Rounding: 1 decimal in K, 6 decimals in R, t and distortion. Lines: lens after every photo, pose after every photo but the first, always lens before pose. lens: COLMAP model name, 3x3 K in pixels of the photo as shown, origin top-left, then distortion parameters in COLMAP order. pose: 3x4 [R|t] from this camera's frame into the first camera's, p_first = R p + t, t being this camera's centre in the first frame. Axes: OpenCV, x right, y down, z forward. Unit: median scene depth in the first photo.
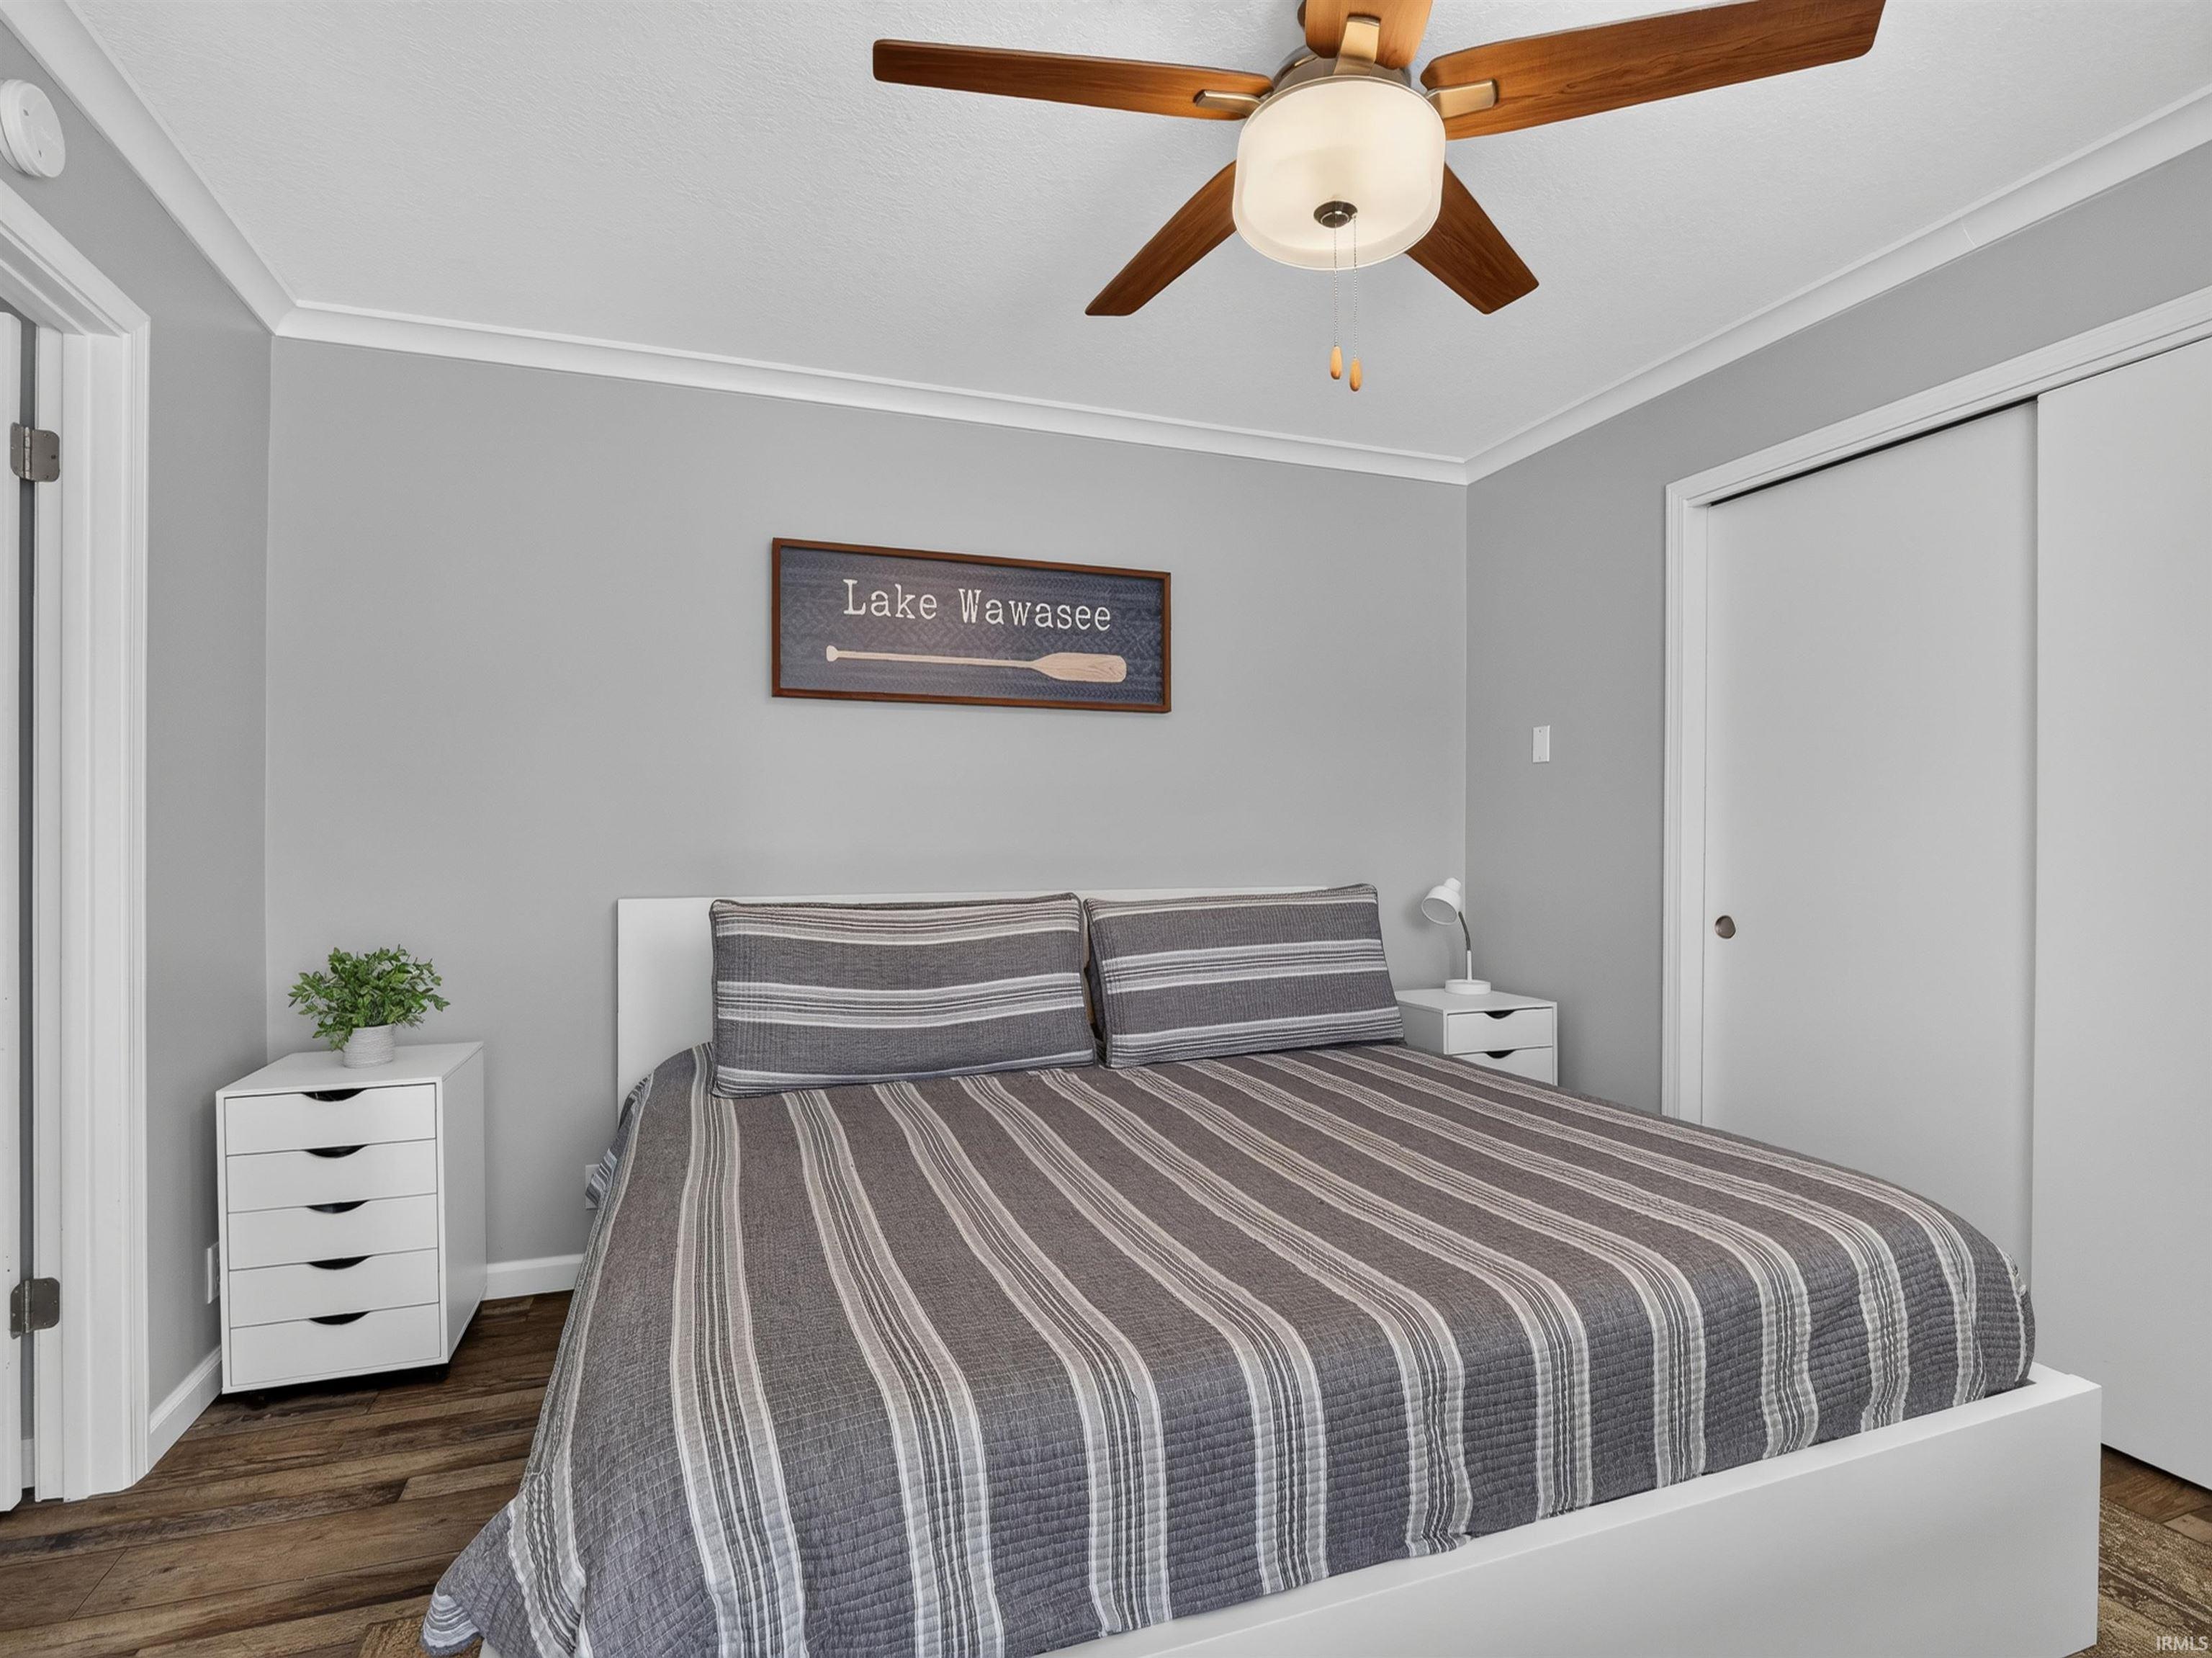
lens RADIAL K [[1082.1, 0, 1103.5], [0, 1082.1, 838.4], [0, 0, 1]] dist [-0.011642, -0.003413]
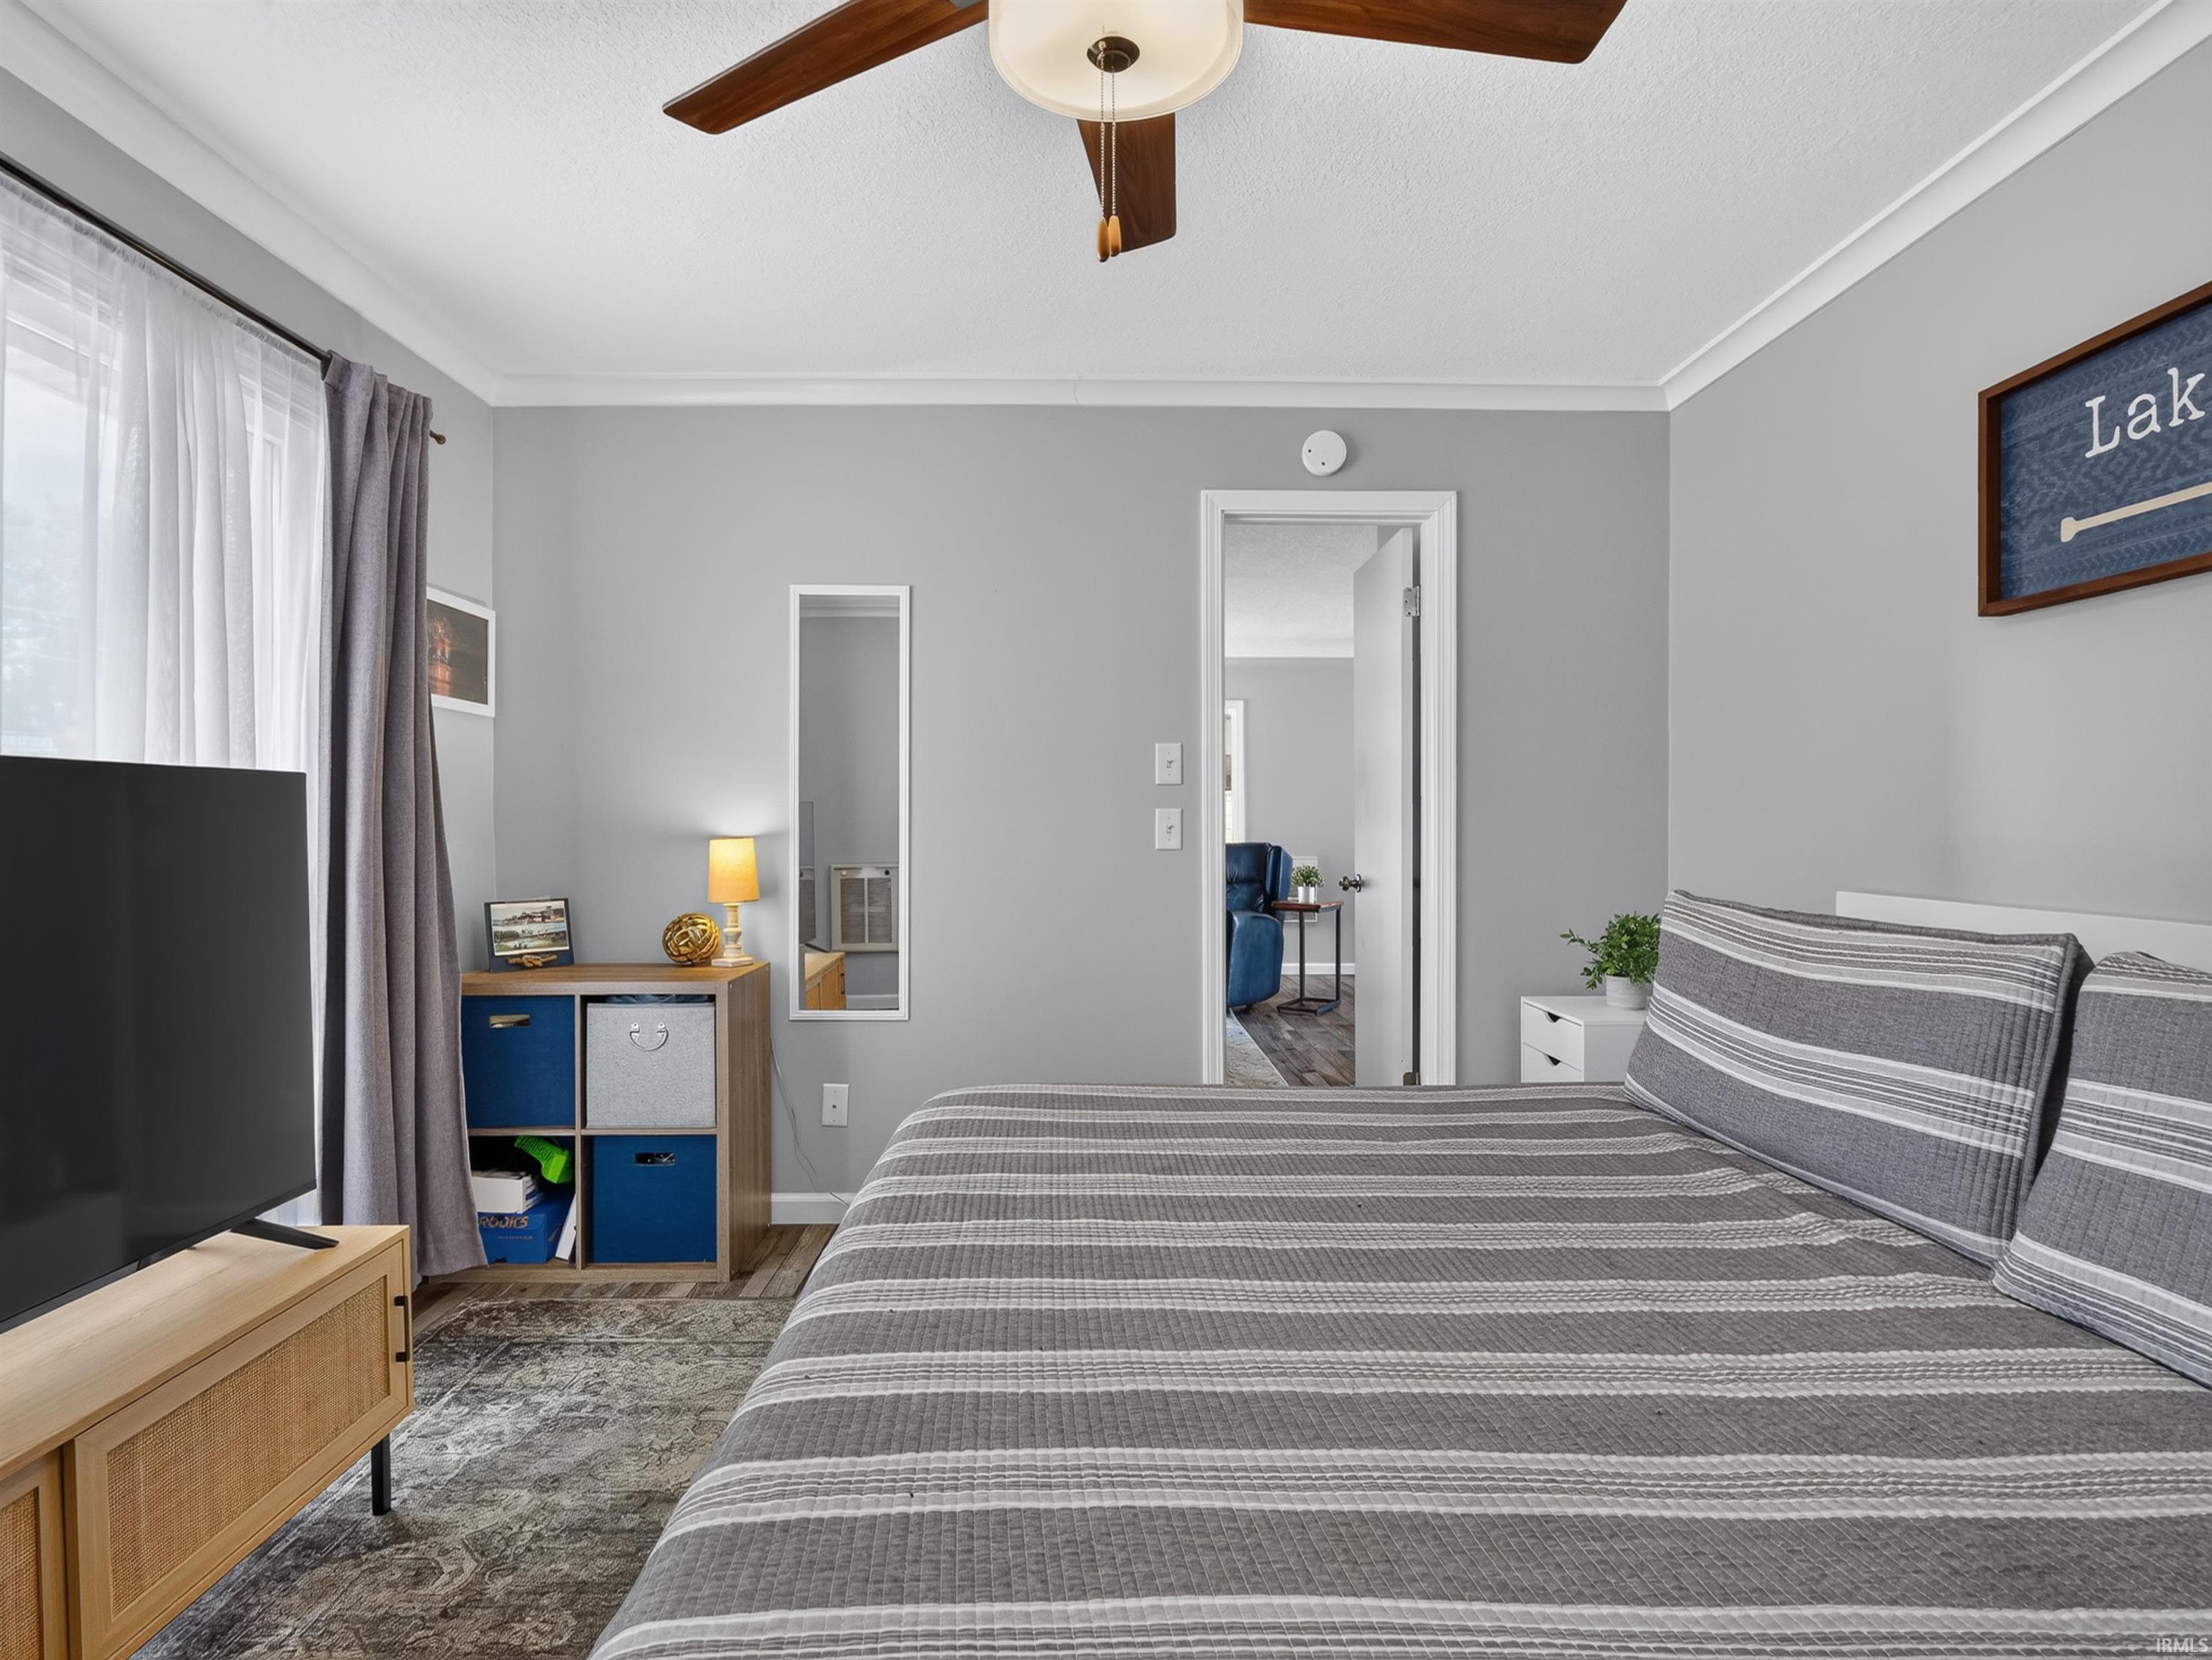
lens RADIAL K [[1082.1, 0, 1106.1], [0, 1082.1, 829.8], [0, 0, 1]] dist [-0.011642, -0.003413]
pose [[-0.314432, 0.010149, -0.949226, 0.506215], [0.000209, 0.999944, 0.010622, -0.002134], [0.949280, 0.003141, -0.314416, 0.648921]]
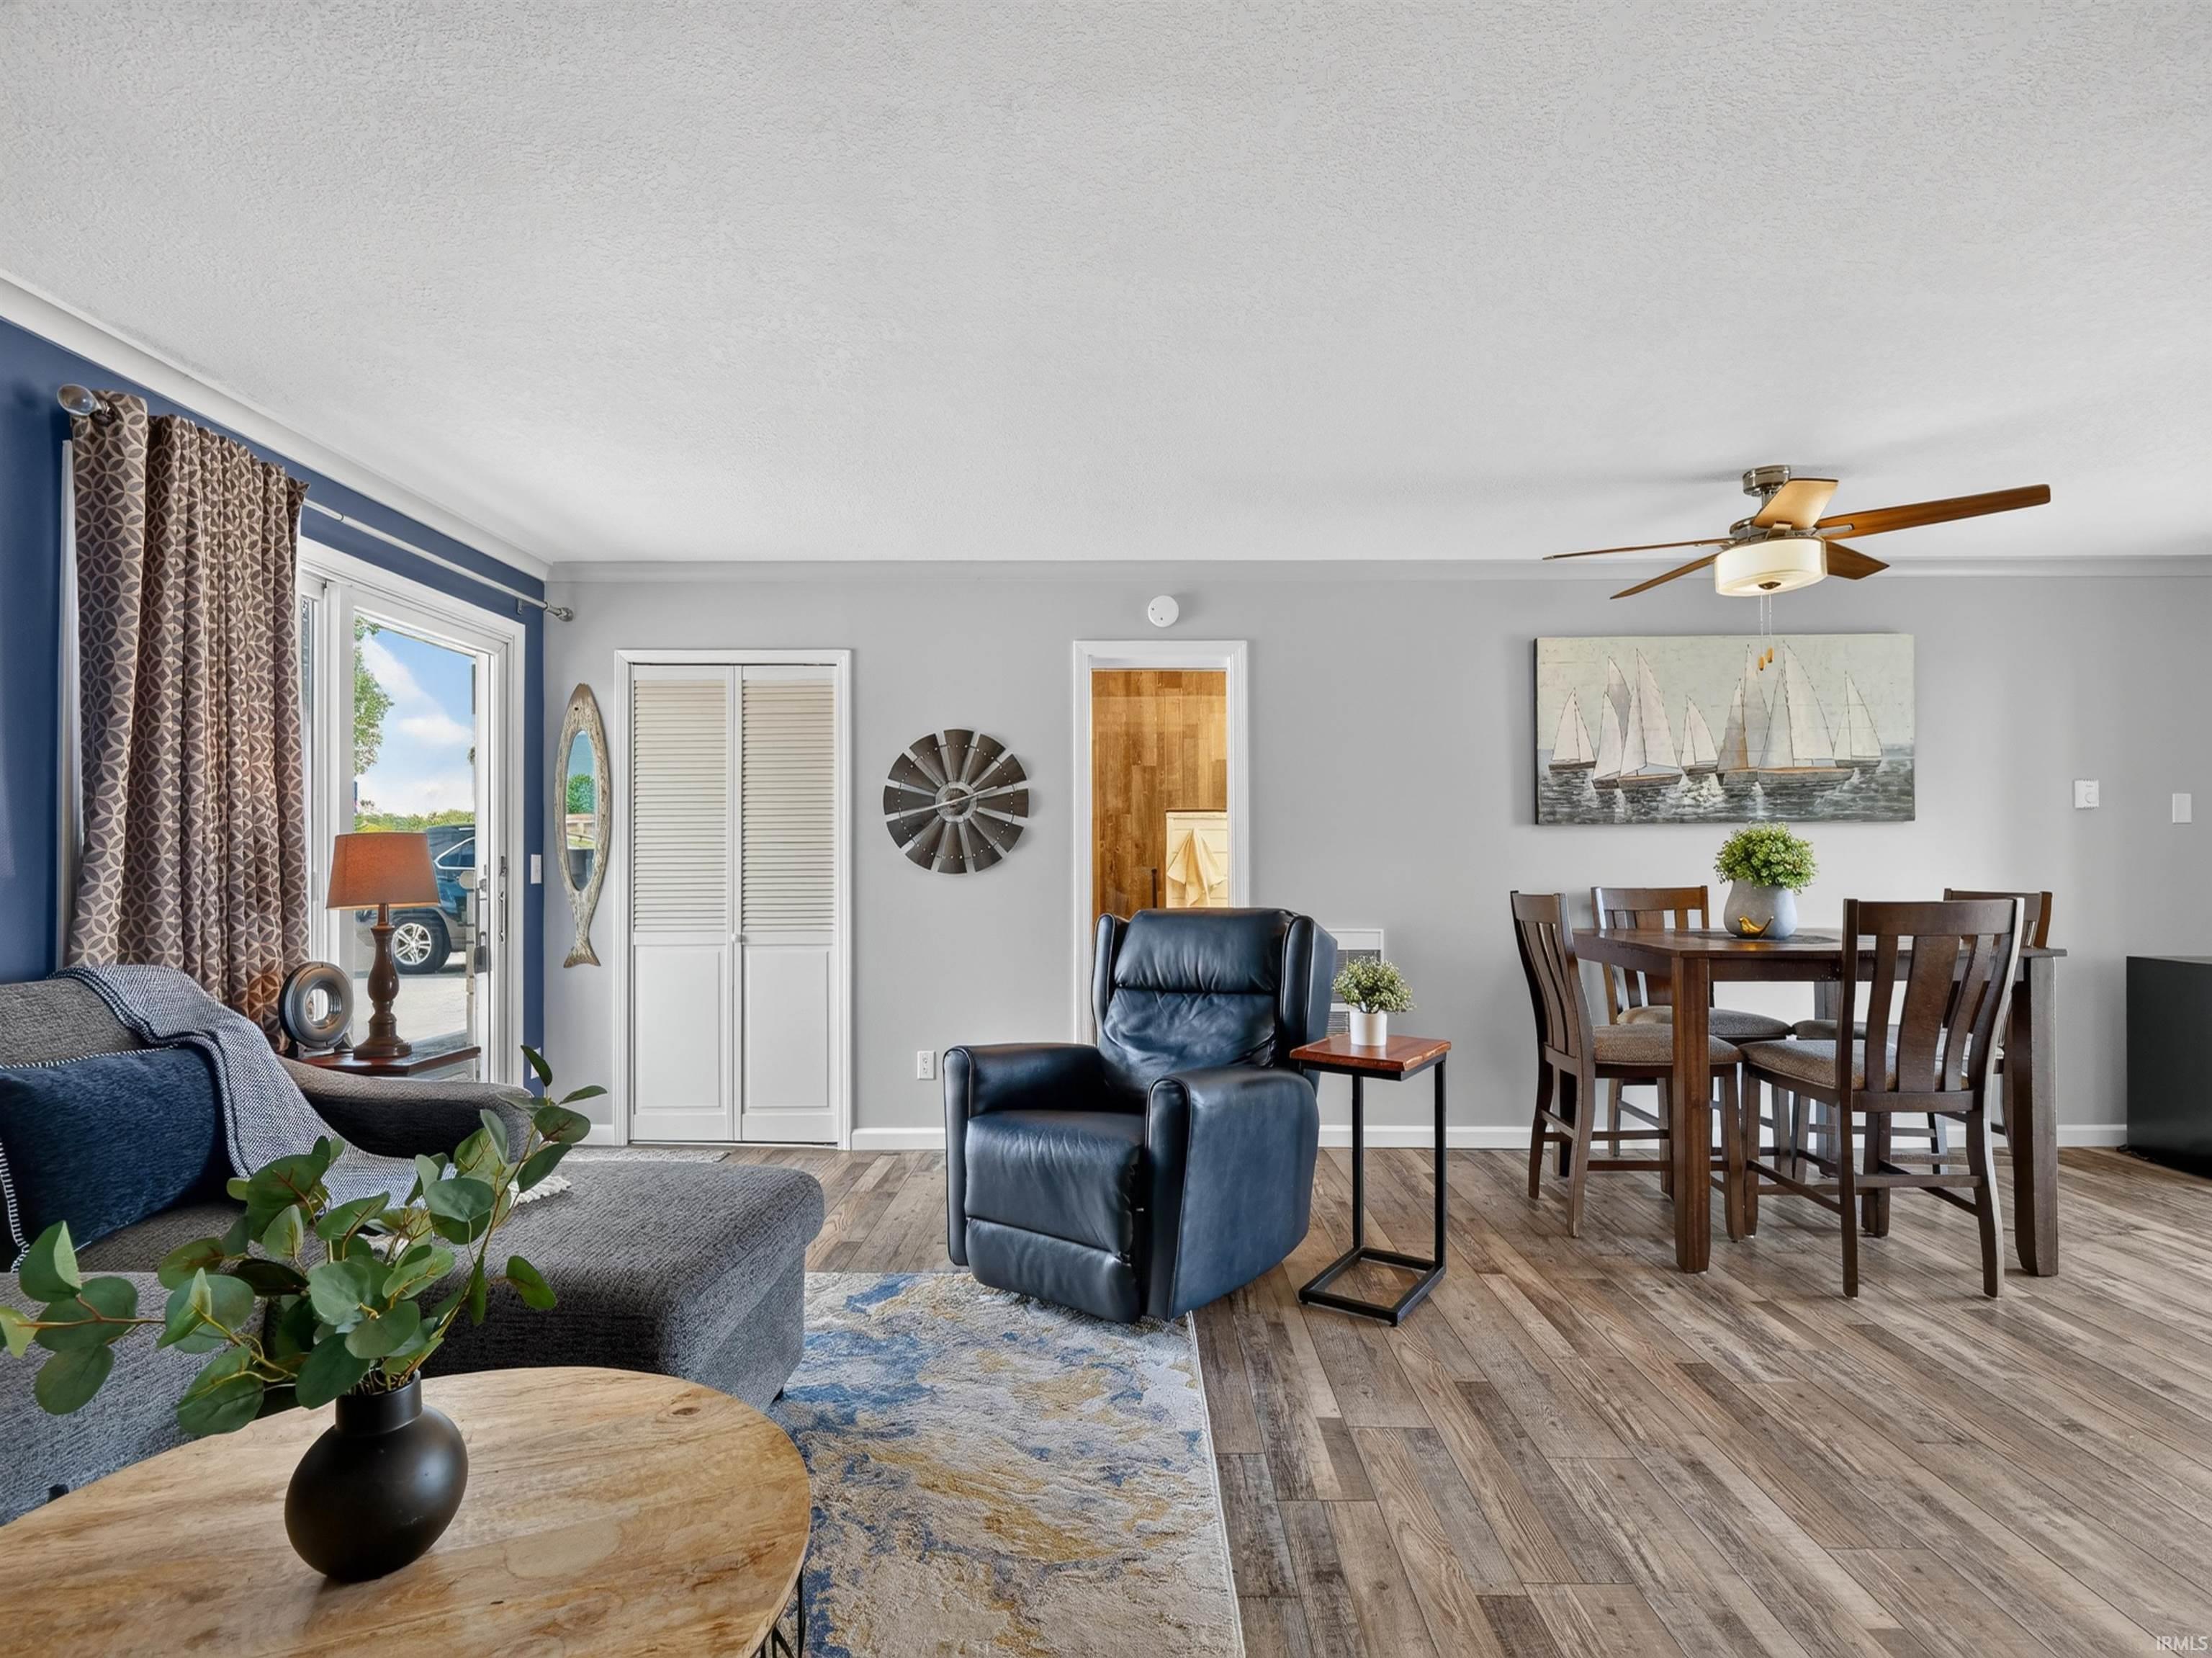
lens RADIAL K [[1082.1, 0, 1096.9], [0, 1082.1, 850.8], [0, 0, 1]] dist [-0.011642, -0.003413]
pose [[-0.362723, -0.002543, -0.931894, -0.692240], [0.004136, 0.999982, -0.004339, -0.006963], [0.931888, -0.005428, -0.362705, 0.473829]]
